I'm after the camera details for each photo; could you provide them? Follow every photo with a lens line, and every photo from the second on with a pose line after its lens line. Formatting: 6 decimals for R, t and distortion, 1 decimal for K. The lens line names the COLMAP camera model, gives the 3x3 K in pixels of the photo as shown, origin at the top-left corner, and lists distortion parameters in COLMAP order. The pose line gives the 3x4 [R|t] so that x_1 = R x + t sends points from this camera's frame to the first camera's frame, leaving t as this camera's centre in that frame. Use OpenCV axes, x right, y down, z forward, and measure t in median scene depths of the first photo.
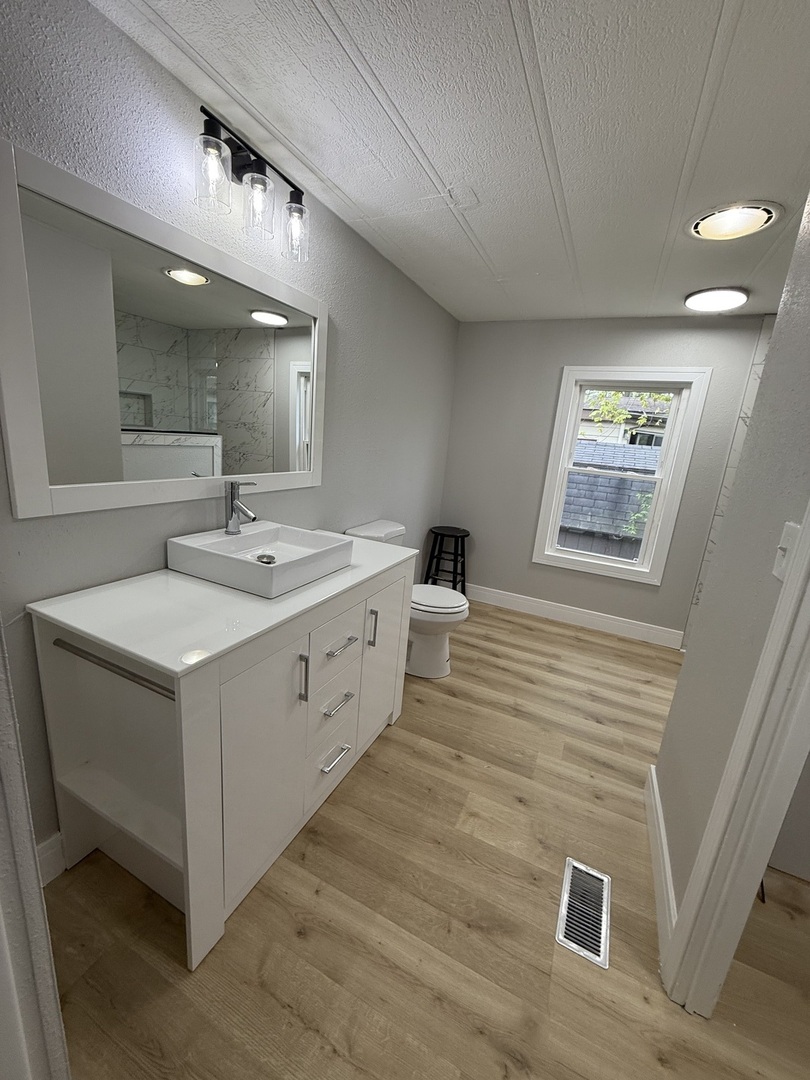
lens RADIAL K [[430.8, 0, 401.6], [0, 430.8, 540.5], [0, 0, 1]] dist [-0.001396, 0.000030]
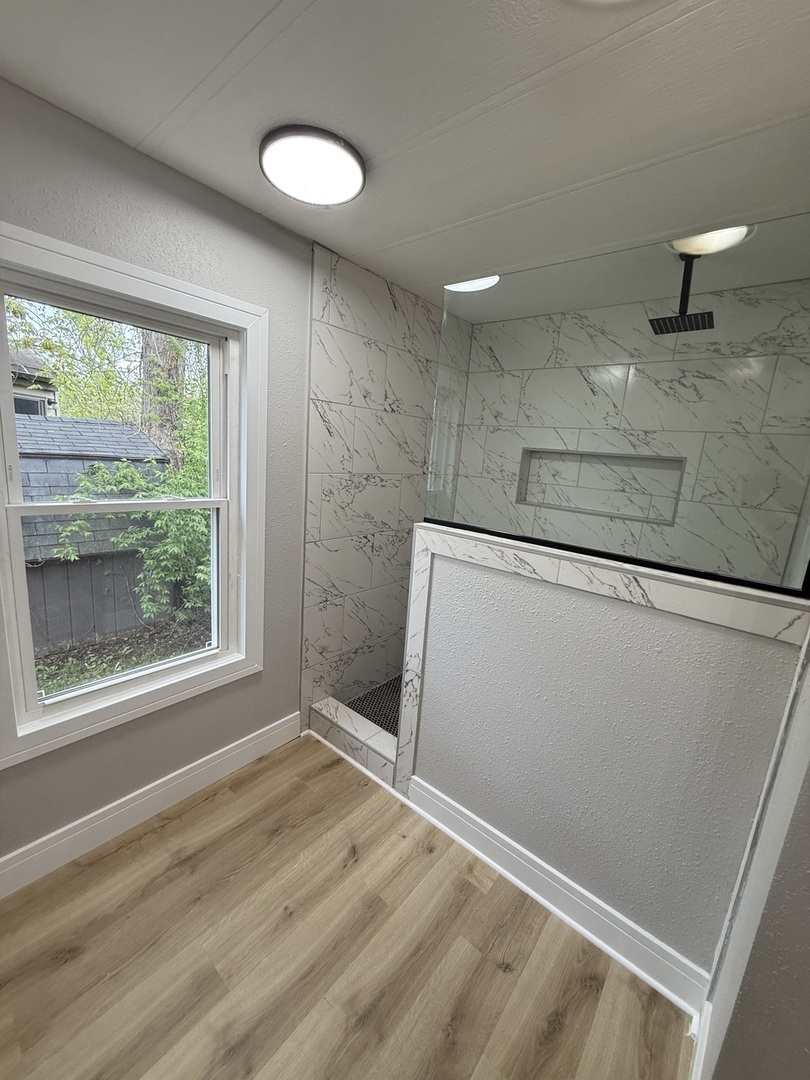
lens RADIAL K [[430.8, 0, 404.7], [0, 430.8, 536.8], [0, 0, 1]] dist [-0.001396, 0.000030]
pose [[0.255889, -0.256192, 0.932141, 0.212274], [0.181577, 0.959820, 0.213954, -0.295104], [-0.949500, 0.114507, 0.292126, 1.025811]]
